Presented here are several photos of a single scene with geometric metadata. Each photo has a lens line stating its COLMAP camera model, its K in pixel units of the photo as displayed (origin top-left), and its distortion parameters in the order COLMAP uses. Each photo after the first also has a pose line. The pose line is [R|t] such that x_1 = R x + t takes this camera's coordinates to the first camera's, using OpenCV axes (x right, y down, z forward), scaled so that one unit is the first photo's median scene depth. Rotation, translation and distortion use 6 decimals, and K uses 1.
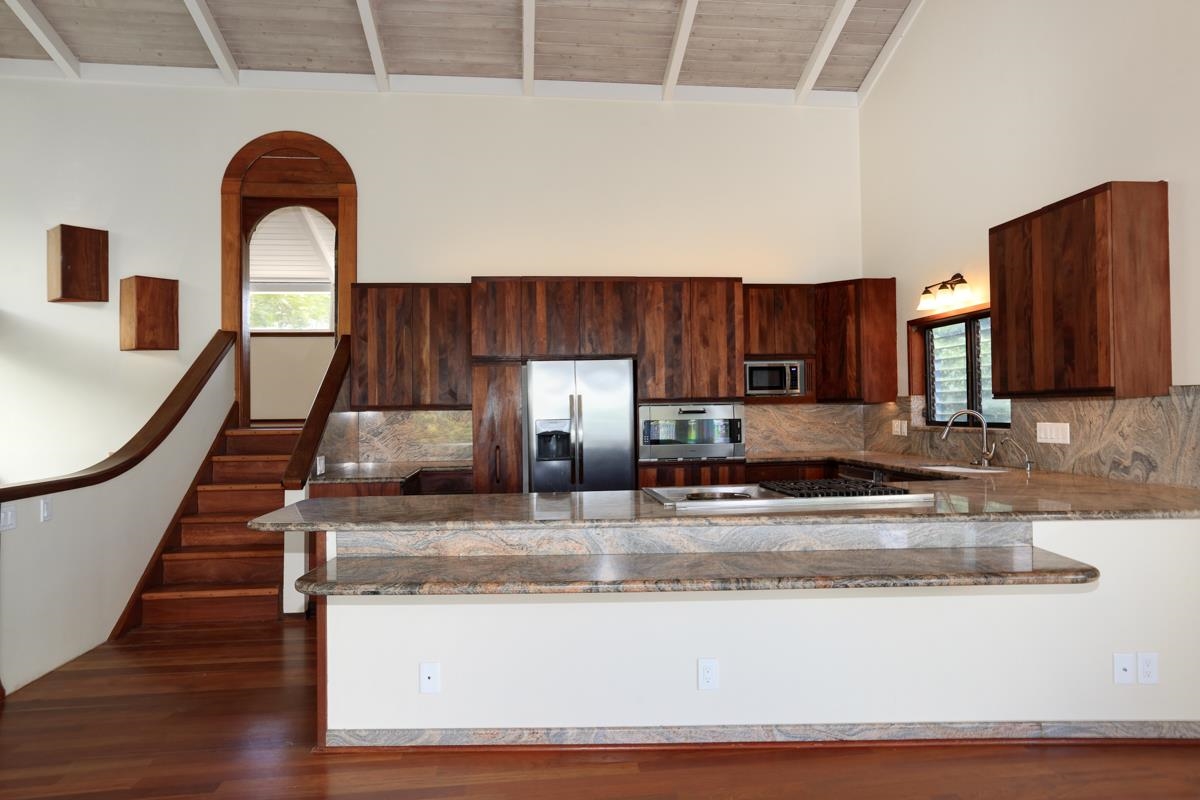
lens RADIAL K [[715.5, 0, 606.6], [0, 715.5, 399.1], [0, 0, 1]] dist [-0.004110, 0.000892]
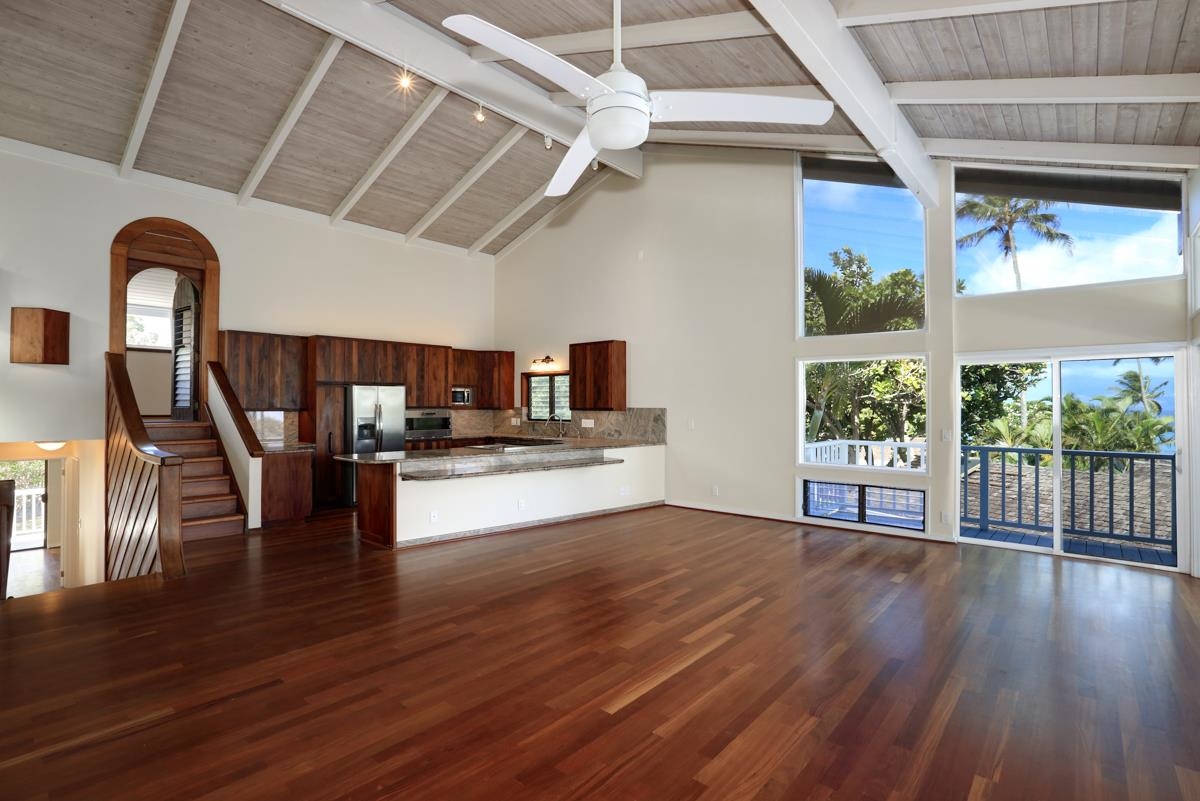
lens RADIAL K [[574.8, 0, 592.6], [0, 574.8, 393.6], [0, 0, 1]] dist [-0.033620, 0.000614]
pose [[0.746511, 0.029340, 0.664726, -0.606757], [-0.021876, 0.999570, -0.019551, -0.016943], [-0.665014, 0.000054, 0.746831, -0.473773]]
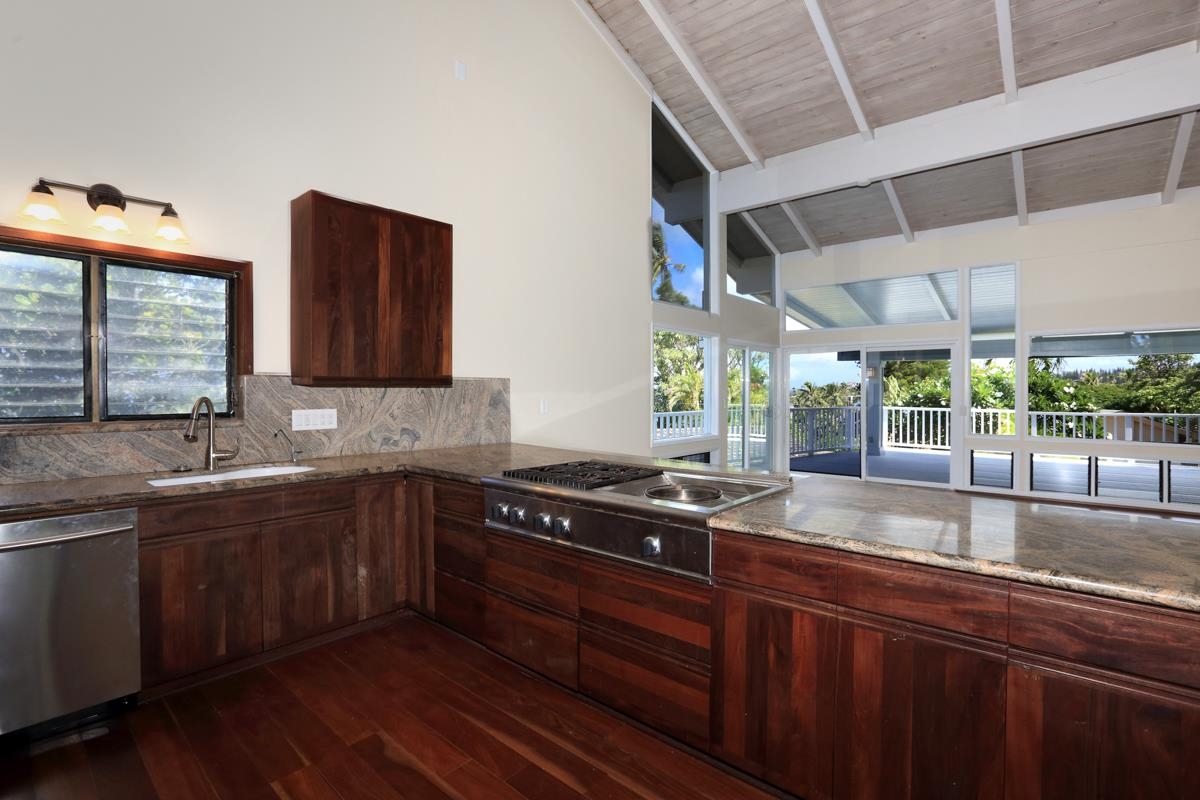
lens RADIAL K [[551.5, 0, 595.2], [0, 551.5, 396.4], [0, 0, 1]] dist [-0.018642, 0.000262]
pose [[-0.678307, 0.007865, 0.734736, -0.154617], [-0.001709, 0.999923, -0.012282, 0.018275], [-0.734776, -0.009587, -0.678242, 0.936604]]
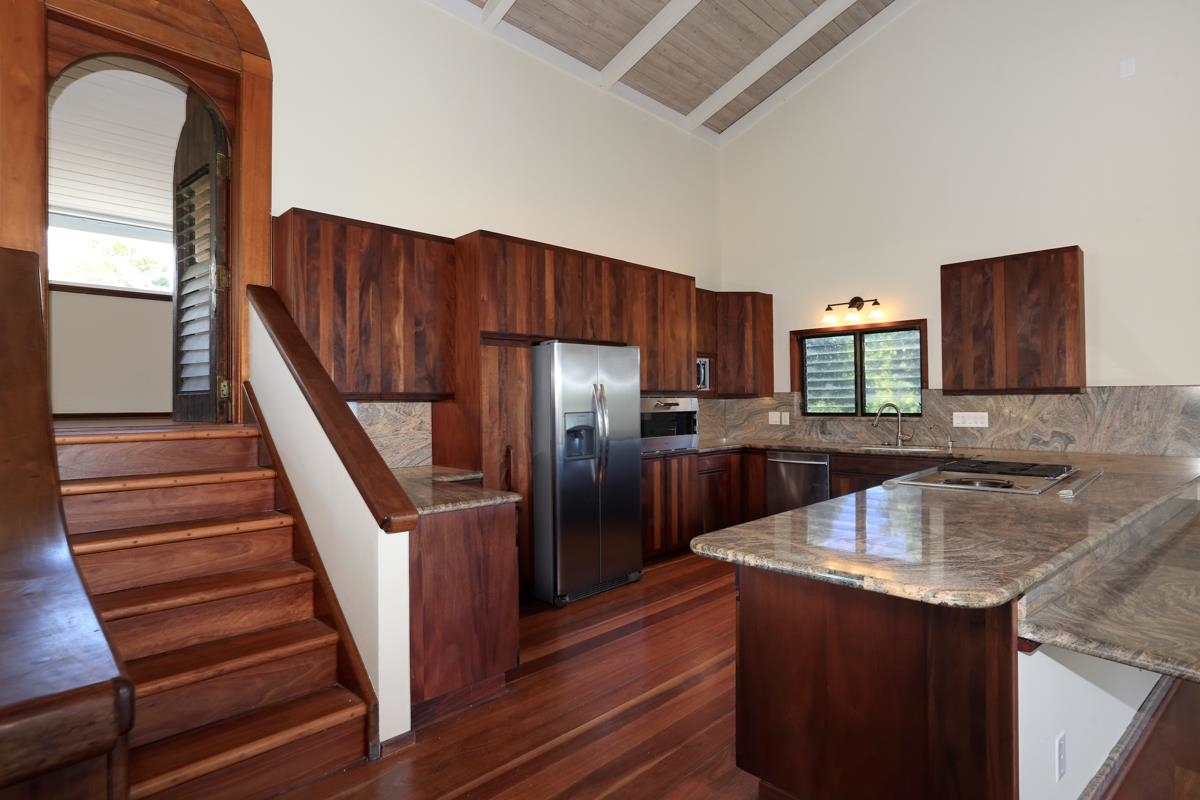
lens RADIAL K [[605.2, 0, 600.0], [0, 605.2, 400.0], [0, 0, 1]] dist [-0.037062, 0.000569]
pose [[0.786225, 0.008575, 0.617881, -0.493700], [-0.010737, 0.999942, -0.000216, 0.013246], [-0.617847, -0.006464, 0.786271, 0.407549]]
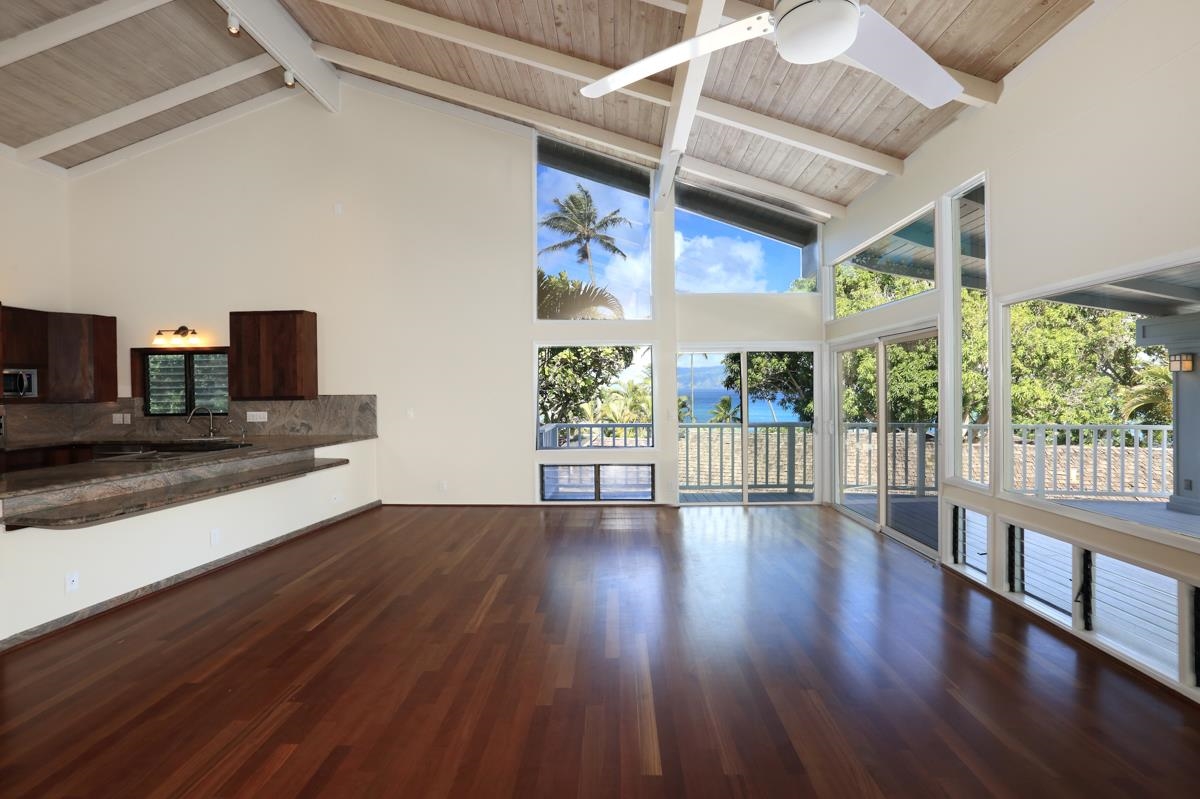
lens RADIAL K [[577.4, 0, 577.6], [0, 577.4, 393.7], [0, 0, 1]] dist [0.005208, 0.001104]
pose [[0.175608, 0.006606, 0.984438, -0.654943], [-0.005480, 0.999969, -0.005733, -0.011047], [-0.984445, -0.004388, 0.175639, -0.158671]]
